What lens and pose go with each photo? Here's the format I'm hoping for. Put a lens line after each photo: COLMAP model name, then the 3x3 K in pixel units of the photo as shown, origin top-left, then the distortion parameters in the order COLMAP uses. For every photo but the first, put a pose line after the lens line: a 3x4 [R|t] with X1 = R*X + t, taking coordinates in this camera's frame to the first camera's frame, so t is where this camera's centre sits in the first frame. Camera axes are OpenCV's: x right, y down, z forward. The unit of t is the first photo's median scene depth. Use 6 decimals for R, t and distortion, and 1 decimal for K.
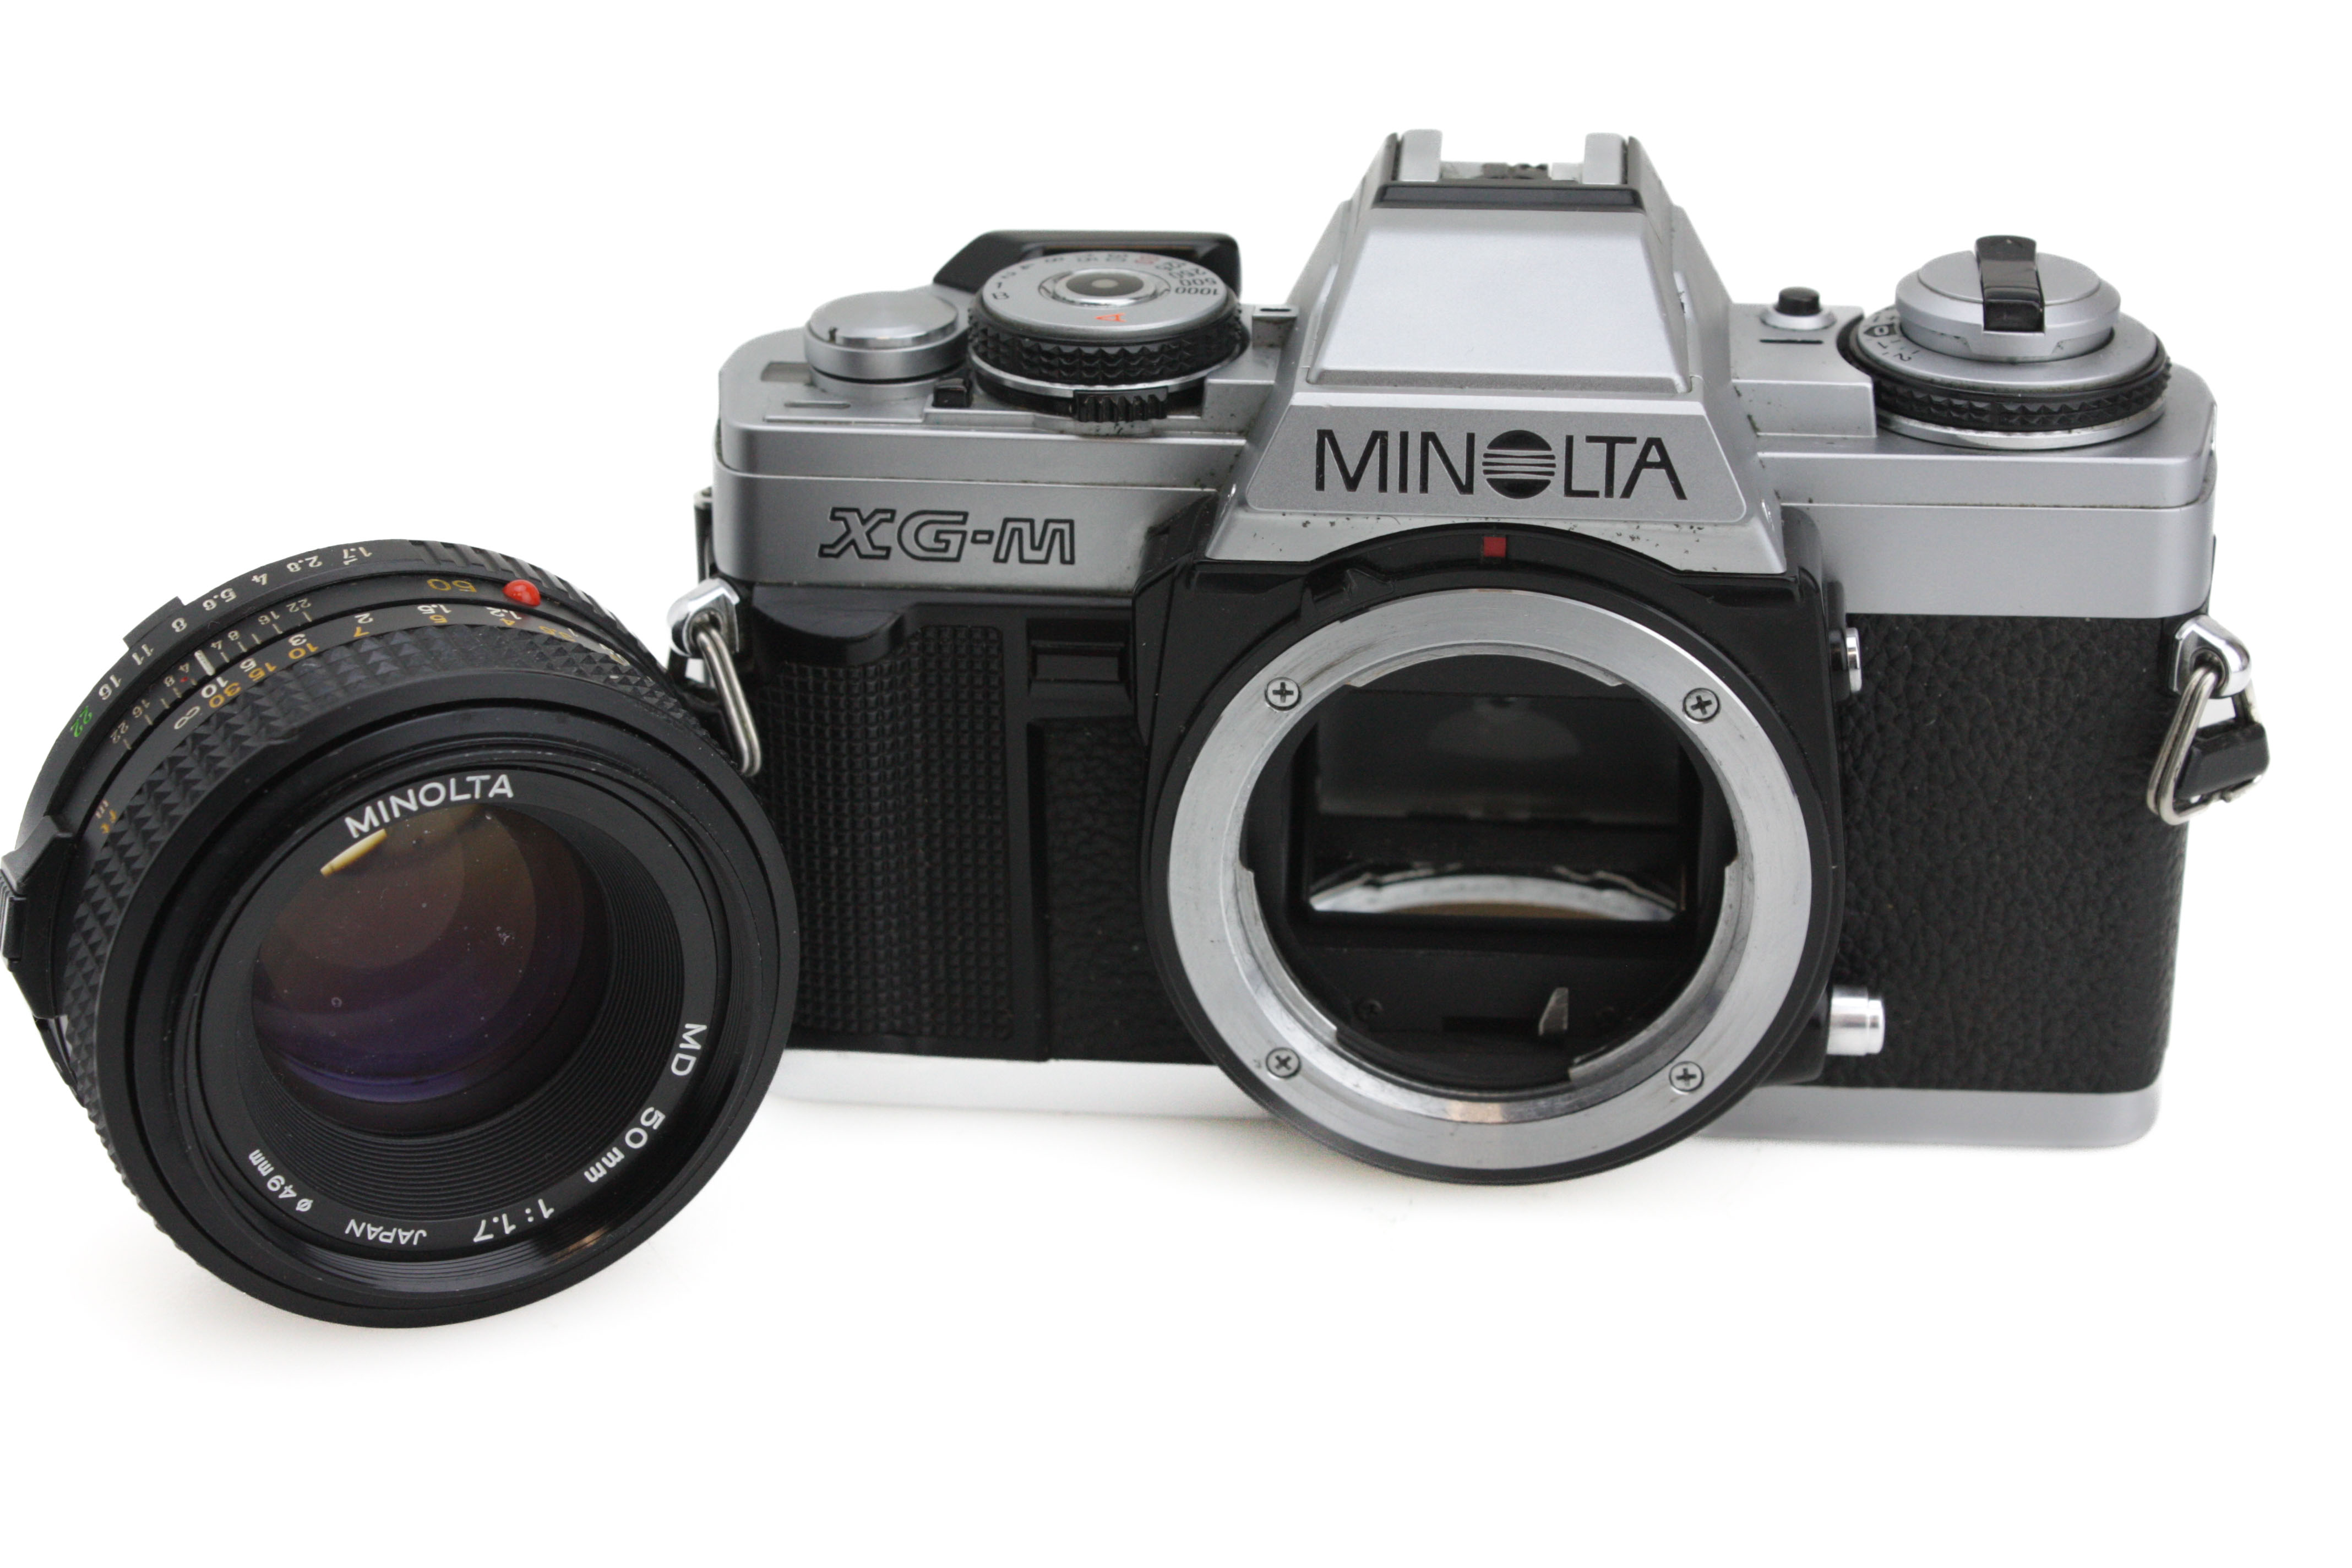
lens RADIAL K [[4624.2, 0, 1274.4], [0, 4624.2, 770.9], [0, 0, 1]] dist [0.049068, 0.000000]
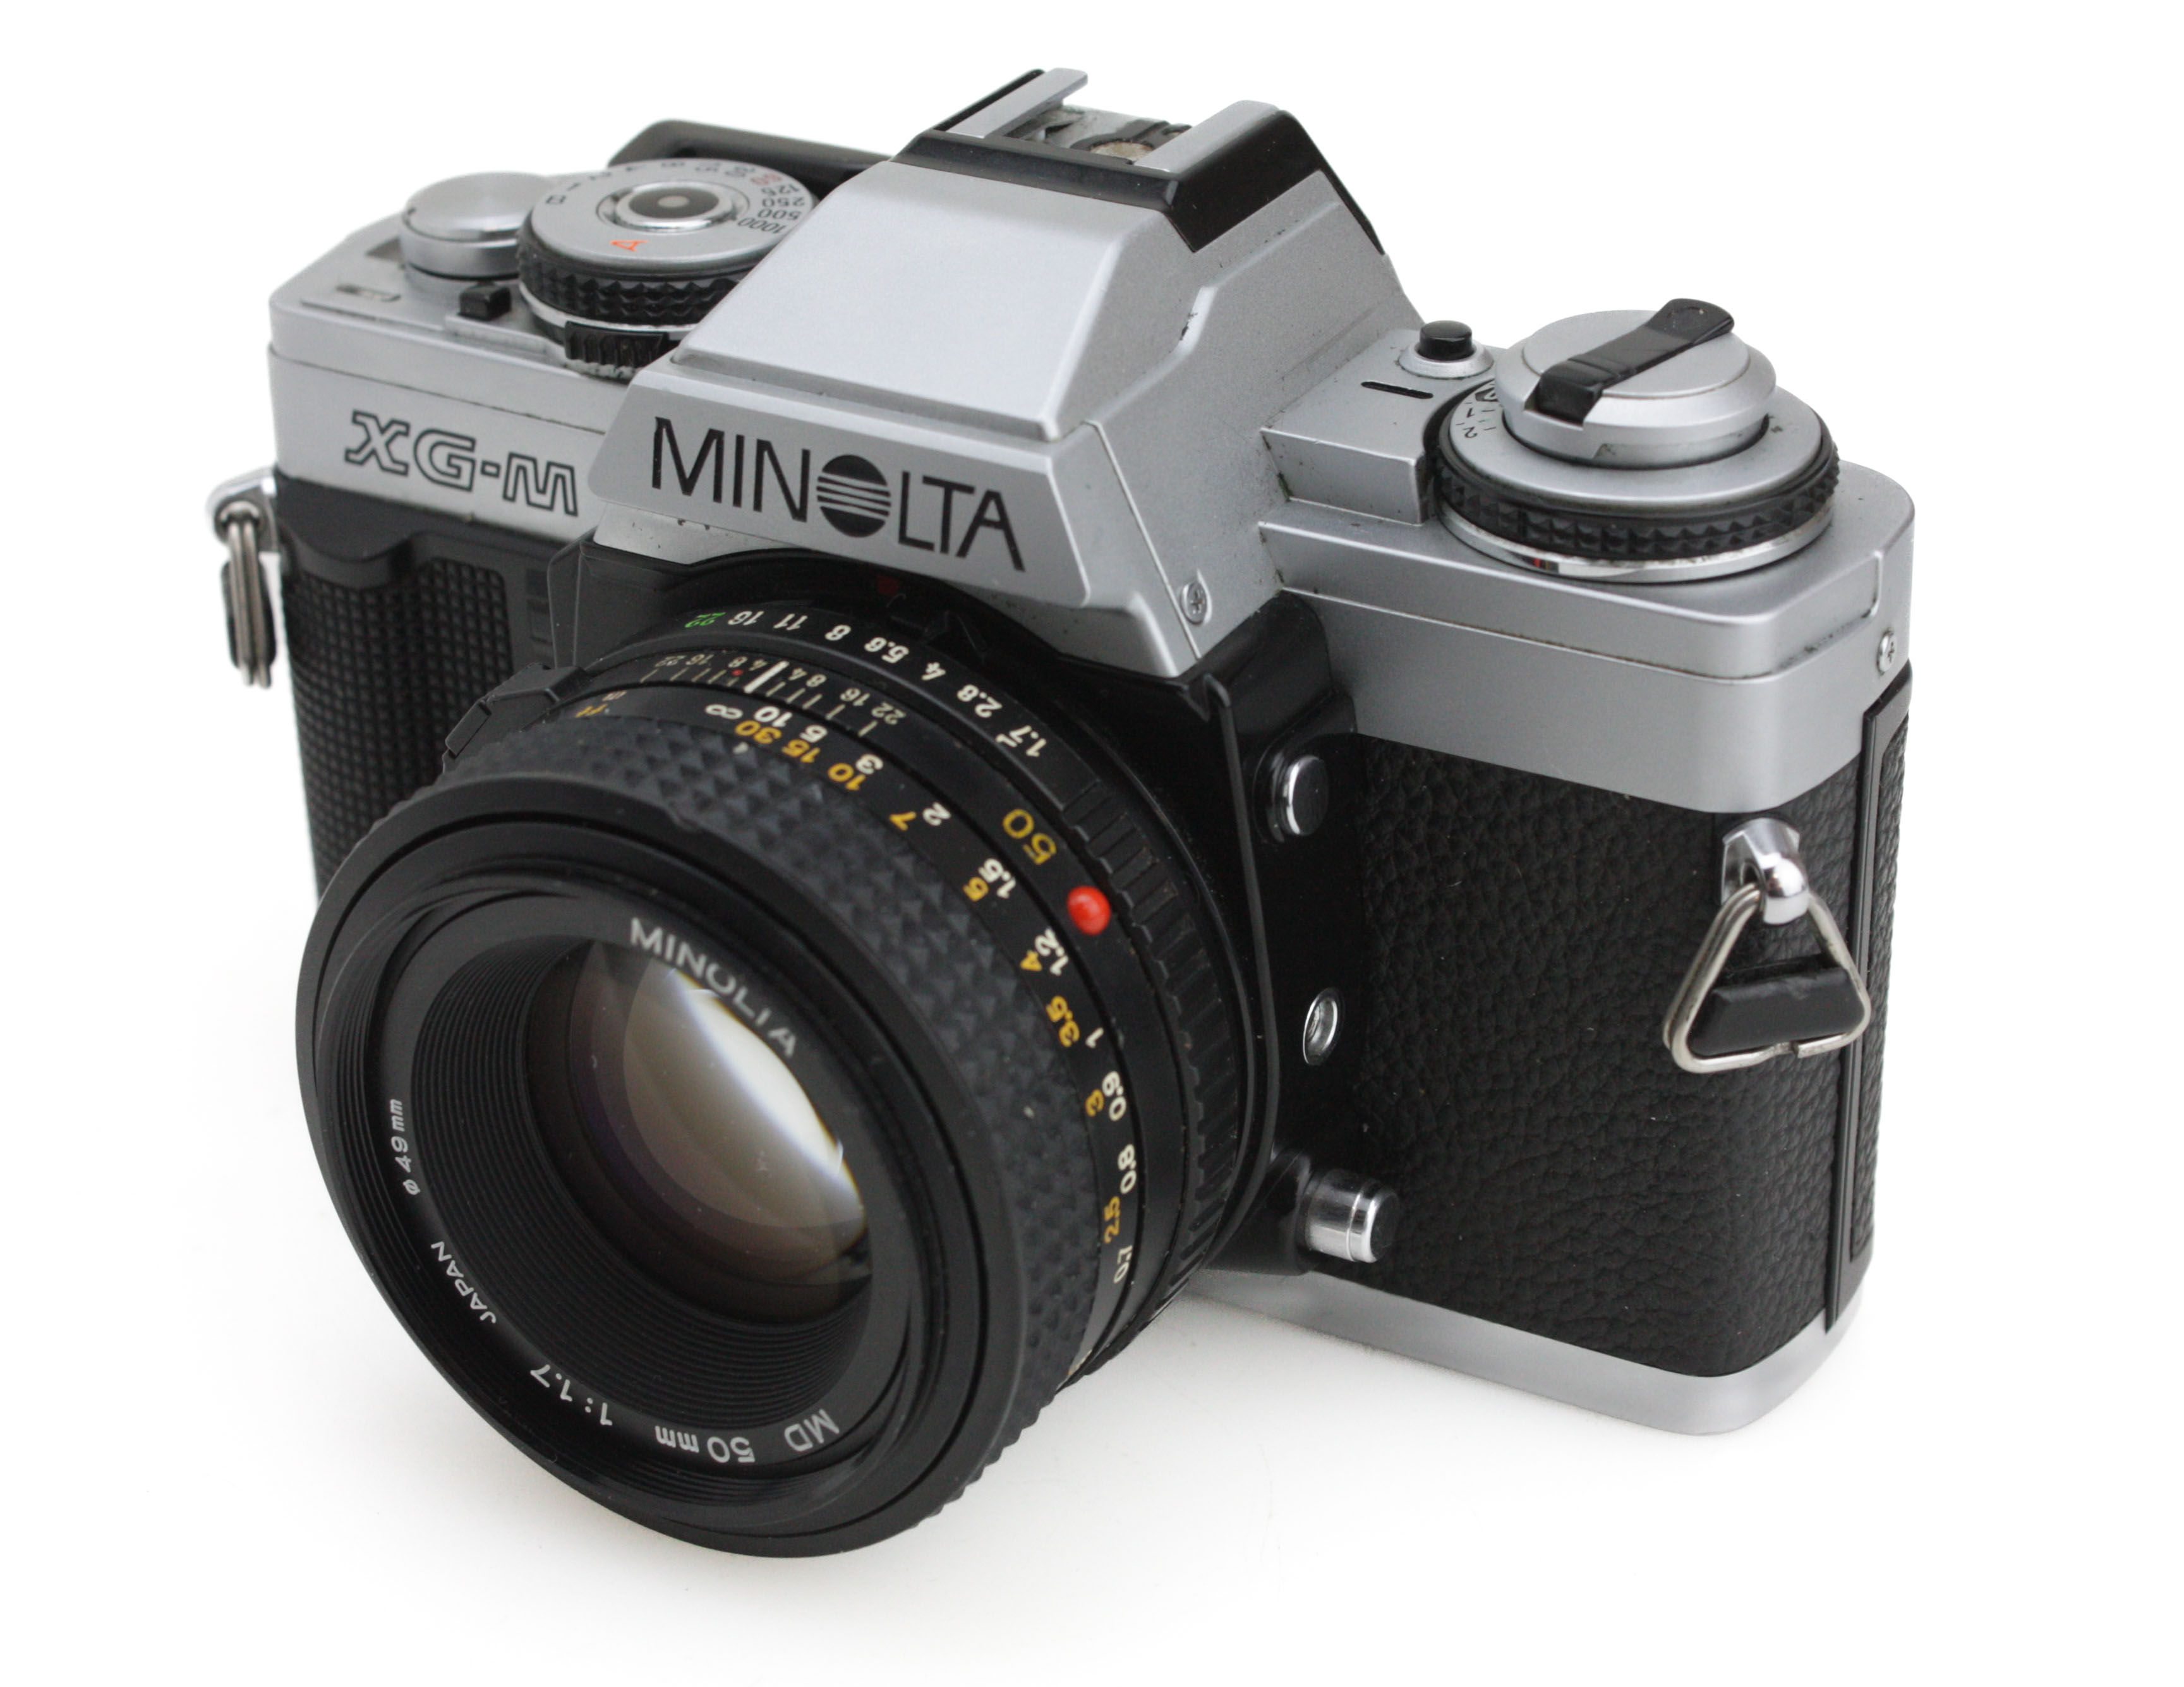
lens RADIAL K [[4702.7, 0, 1091.9], [0, 4702.7, 847.3], [0, 0, 1]] dist [0.049227, 0.000000]
pose [[0.895398, 0.192159, -0.401668, 0.414288], [-0.159310, 0.980624, 0.114000, -0.100412], [0.415792, -0.038086, 0.908662, 0.227043]]
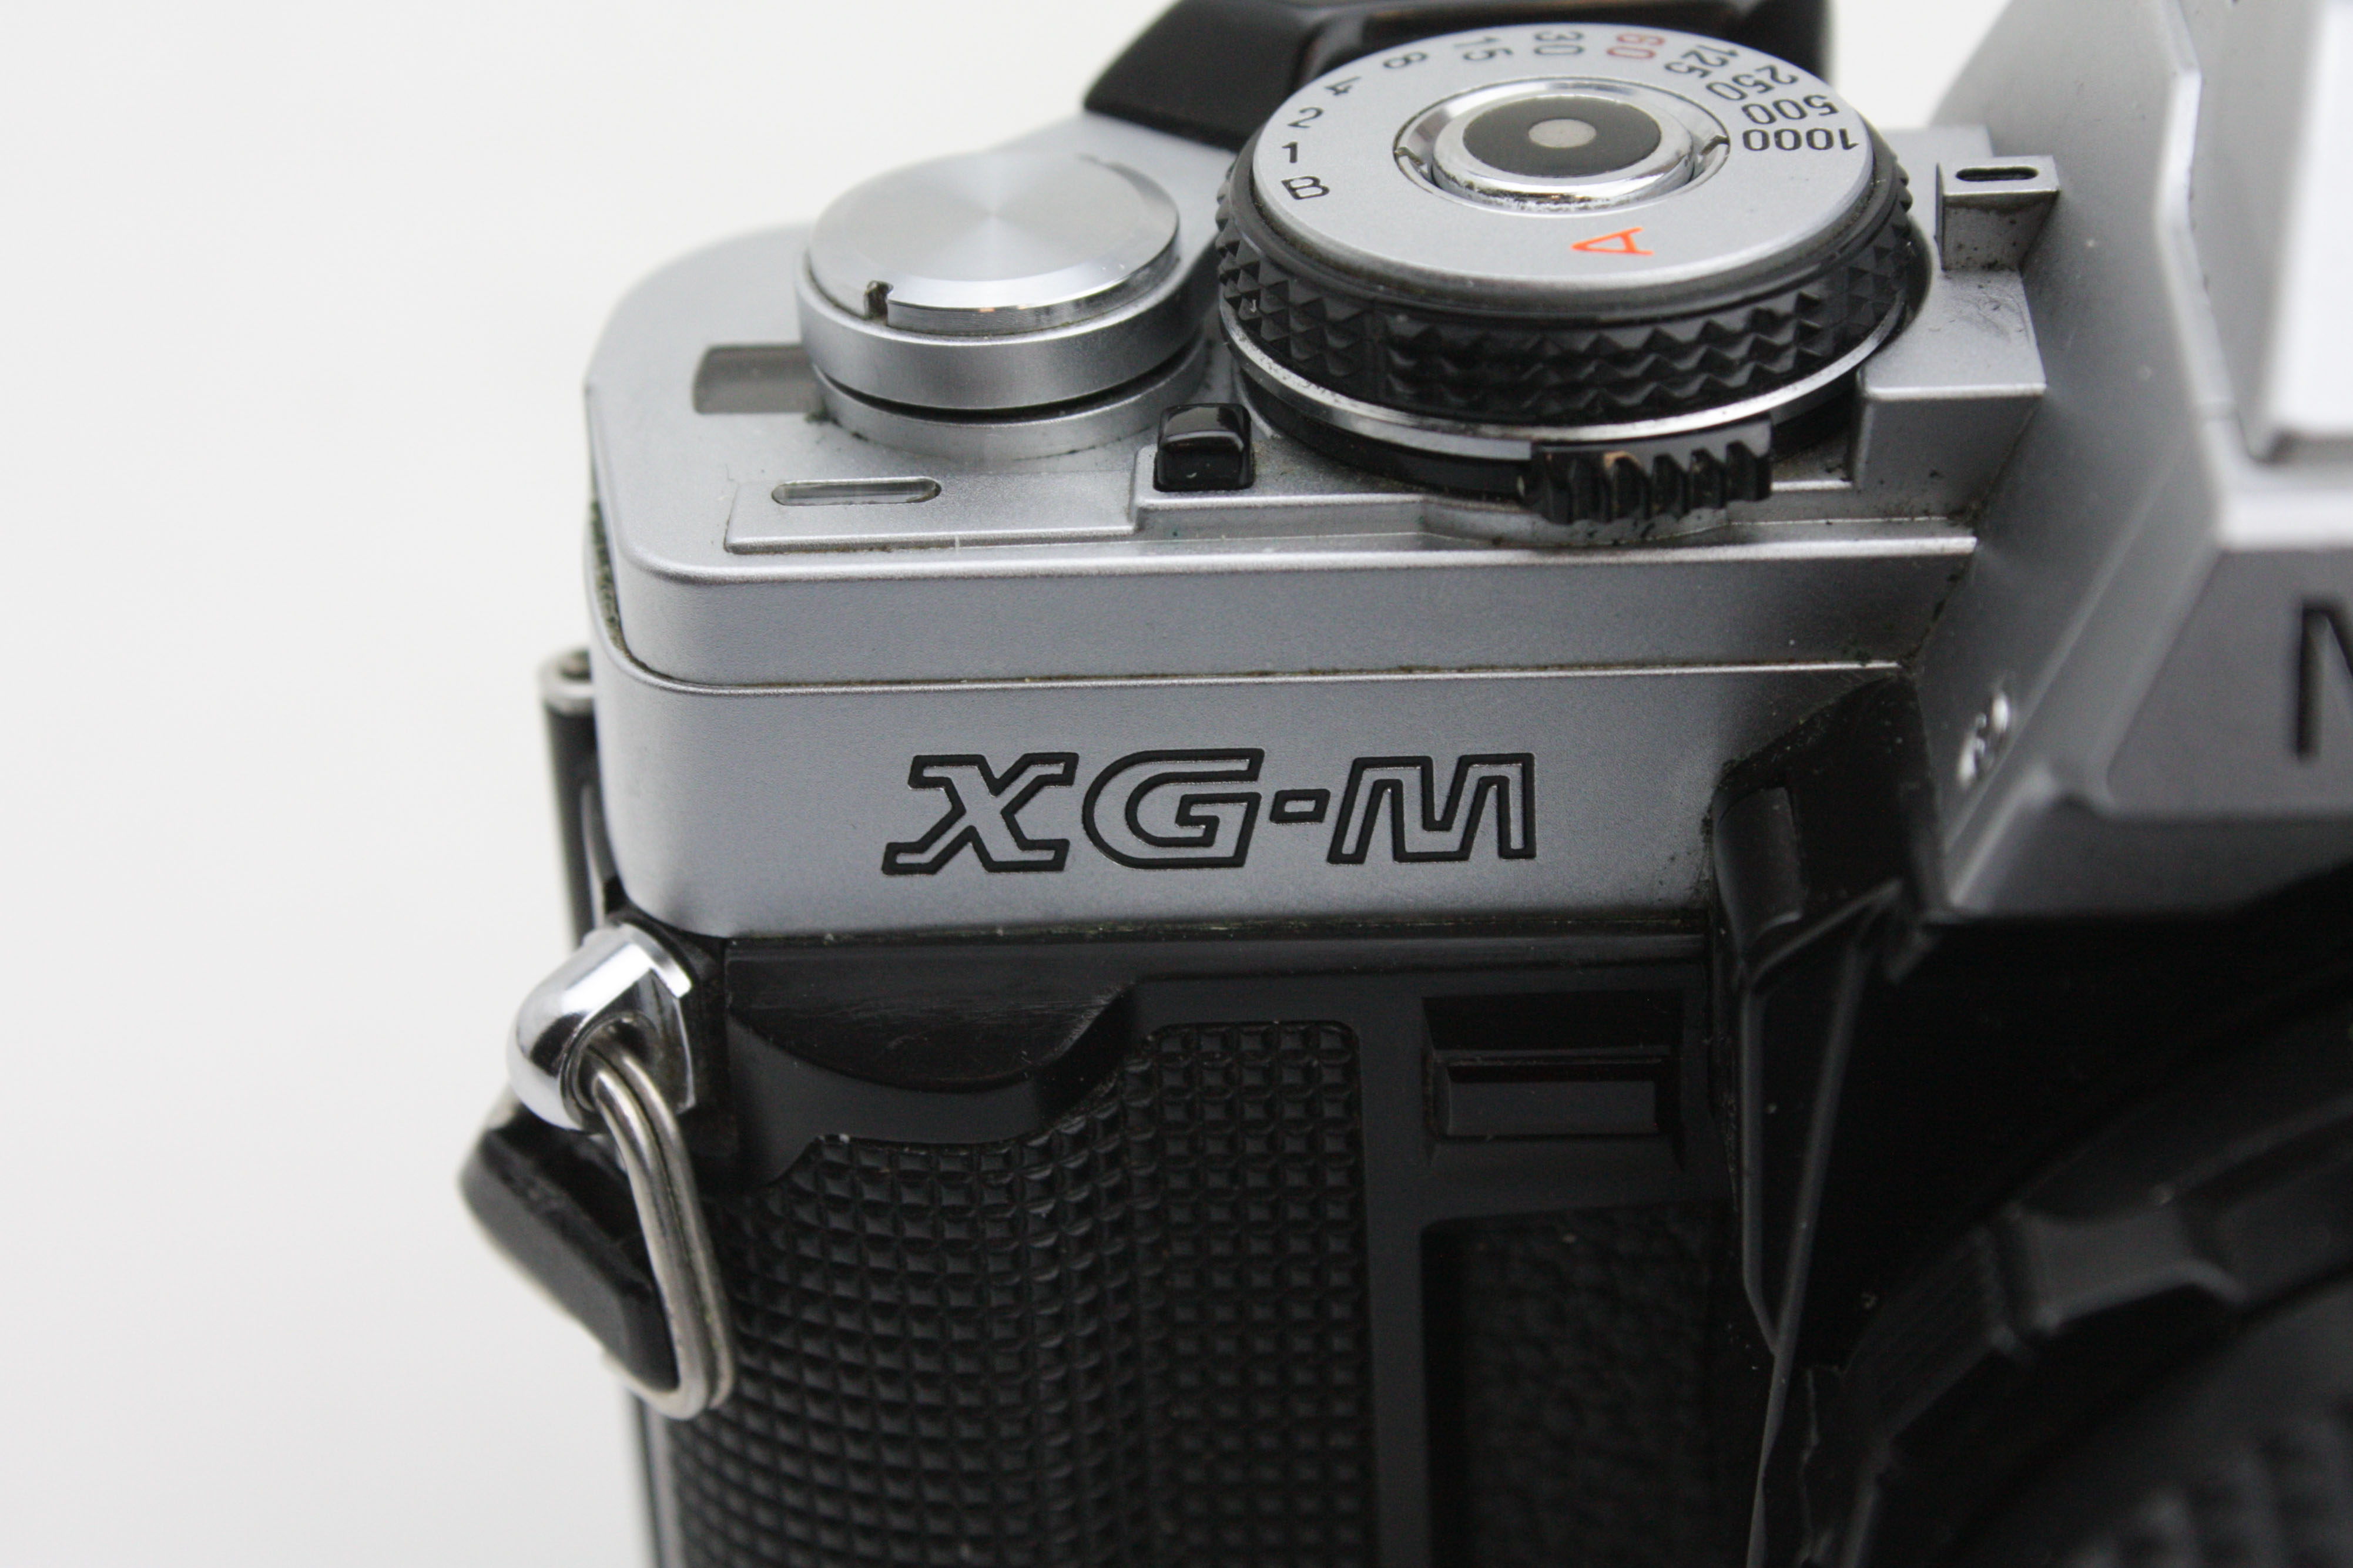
lens RADIAL K [[5800.4, 0, 1169.9], [0, 5800.4, 783.2], [0, 0, 1]] dist [0.003755, 0.000000]
pose [[0.997871, -0.062743, 0.017824, -0.082690], [0.060371, 0.991901, 0.111746, -0.108293], [-0.024691, -0.110432, 0.993577, 0.507879]]
